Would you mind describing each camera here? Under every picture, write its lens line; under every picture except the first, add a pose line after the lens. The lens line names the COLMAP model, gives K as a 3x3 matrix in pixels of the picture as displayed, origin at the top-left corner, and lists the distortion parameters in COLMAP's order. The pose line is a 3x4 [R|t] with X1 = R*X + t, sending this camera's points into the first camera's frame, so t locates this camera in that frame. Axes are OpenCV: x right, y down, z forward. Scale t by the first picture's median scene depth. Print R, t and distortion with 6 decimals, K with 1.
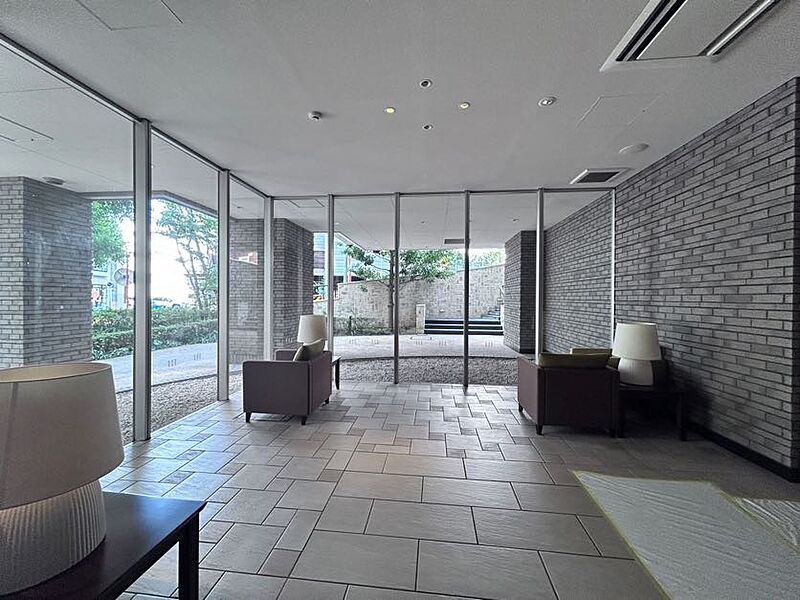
lens RADIAL K [[323.2, 0, 400.0], [0, 323.2, 299.1], [0, 0, 1]] dist [0.011590, 0.000580]
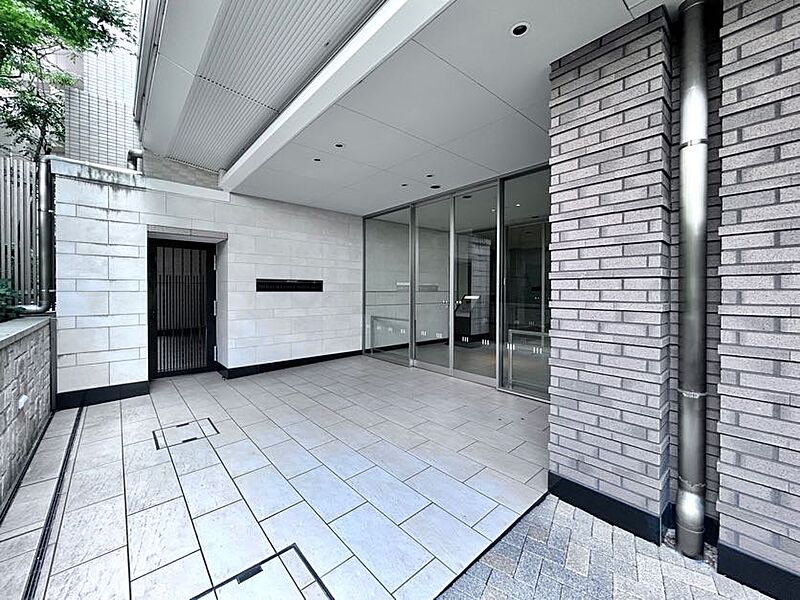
lens RADIAL K [[323.2, 0, 398.1], [0, 323.2, 297.6], [0, 0, 1]] dist [0.011590, 0.000580]
pose [[0.665131, -0.009343, 0.746668, 0.189502], [0.005626, 0.999956, 0.007501, -0.006095], [-0.746706, -0.000788, 0.665154, 0.846959]]
